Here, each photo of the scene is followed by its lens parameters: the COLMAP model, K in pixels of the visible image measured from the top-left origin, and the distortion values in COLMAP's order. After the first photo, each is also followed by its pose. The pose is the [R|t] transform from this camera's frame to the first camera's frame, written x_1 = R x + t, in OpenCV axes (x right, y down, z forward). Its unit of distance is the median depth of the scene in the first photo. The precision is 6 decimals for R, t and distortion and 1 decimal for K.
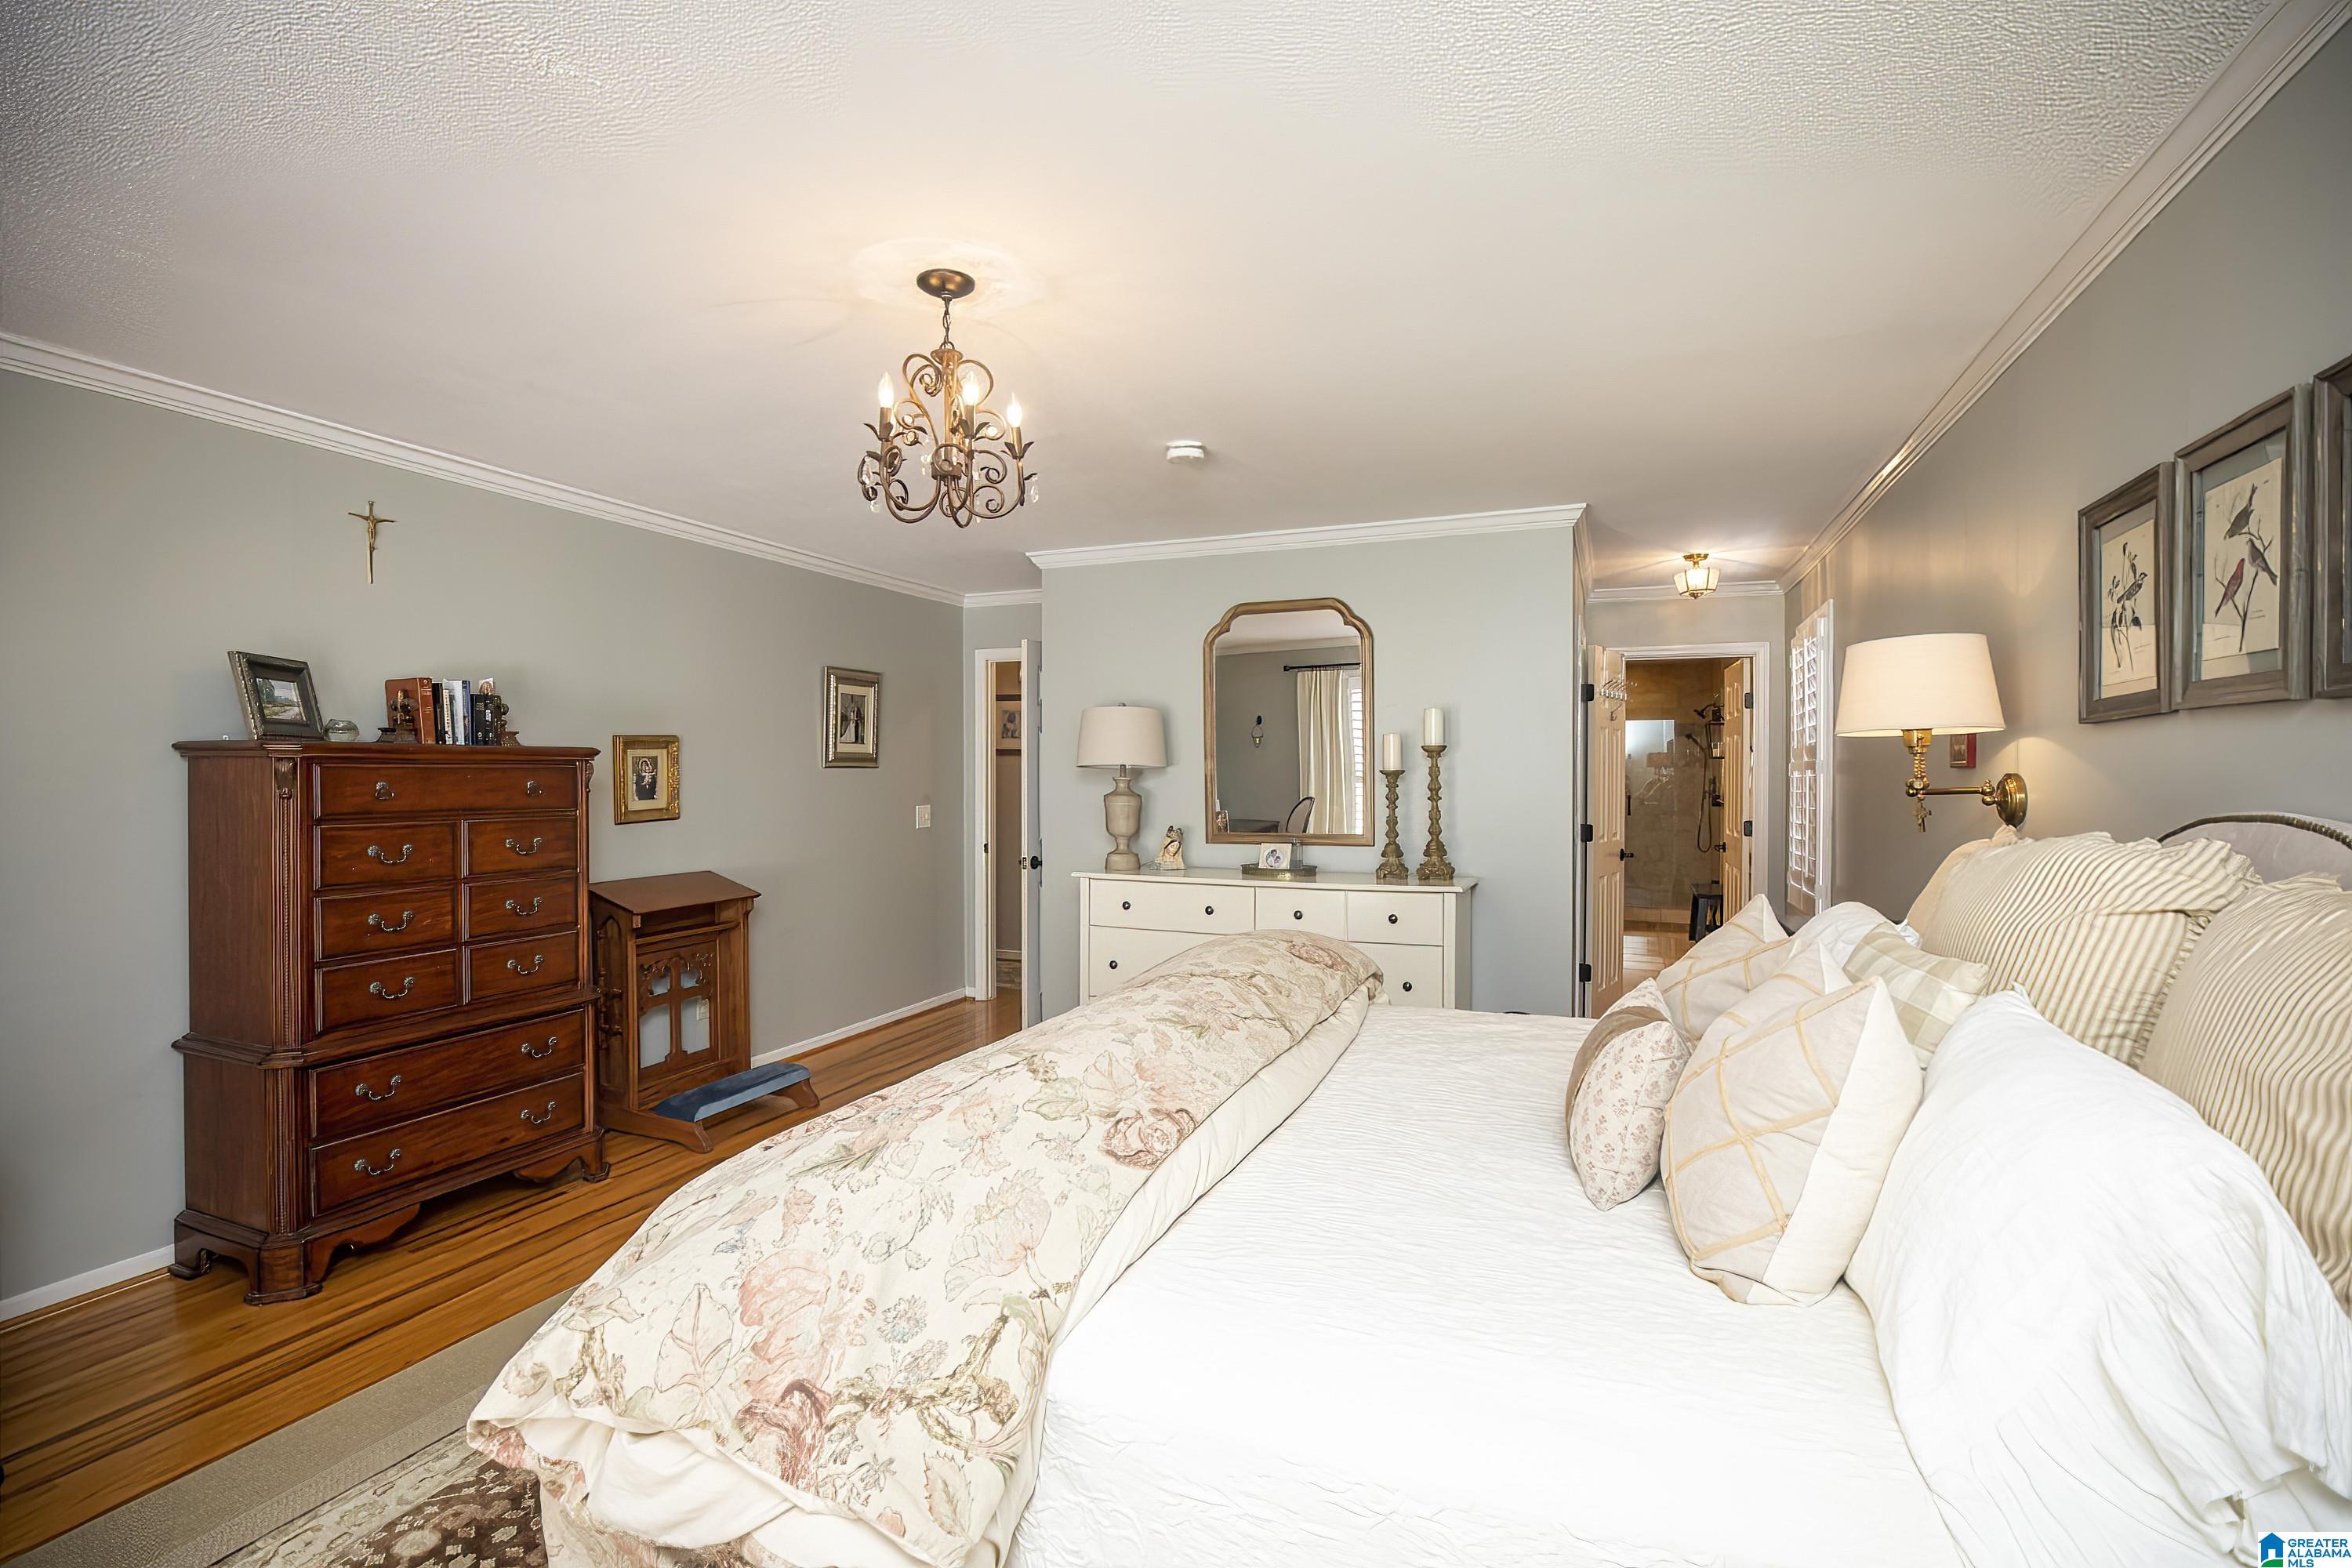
lens RADIAL K [[1075.2, 0, 1173.0], [0, 1075.2, 781.6], [0, 0, 1]] dist [-0.039601, 0.017419]
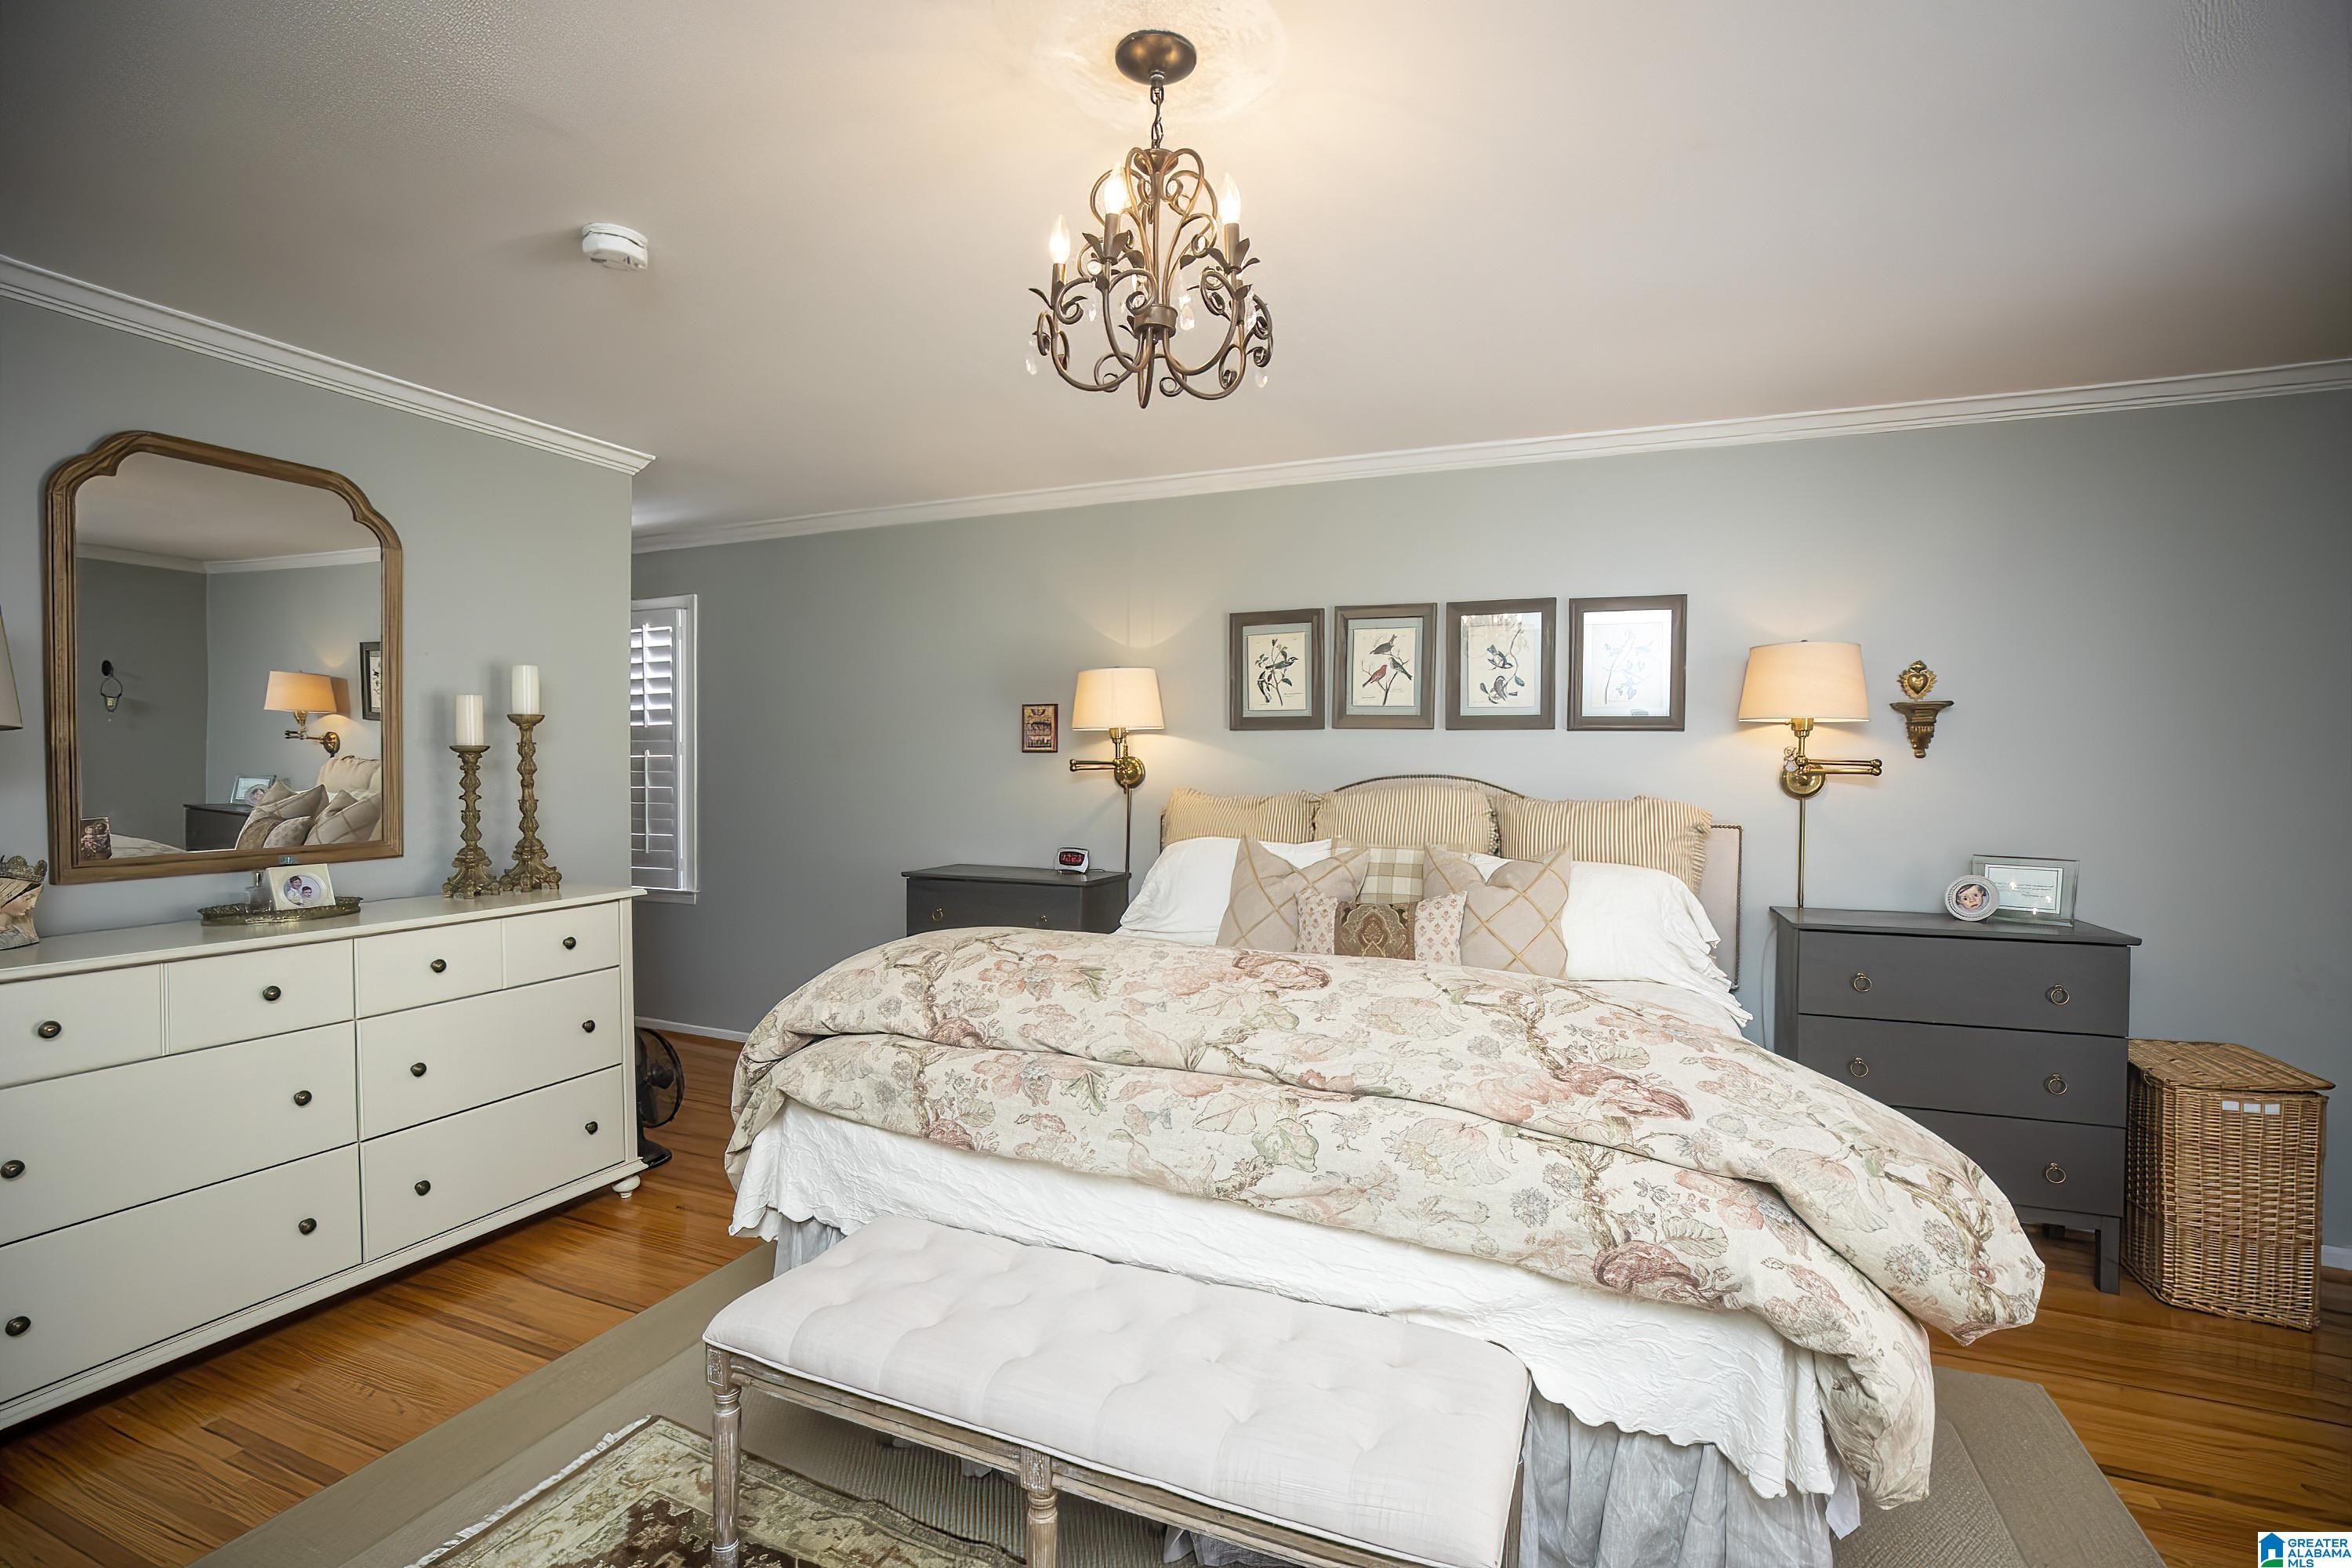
lens RADIAL K [[1075.2, 0, 1173.0], [0, 1075.2, 781.6], [0, 0, 1]] dist [-0.039601, 0.017419]
pose [[0.018200, -0.017924, 0.999674, -0.924274], [-0.000007, 0.999839, 0.017927, 0.001155], [-0.999834, -0.000333, 0.018197, 0.975266]]
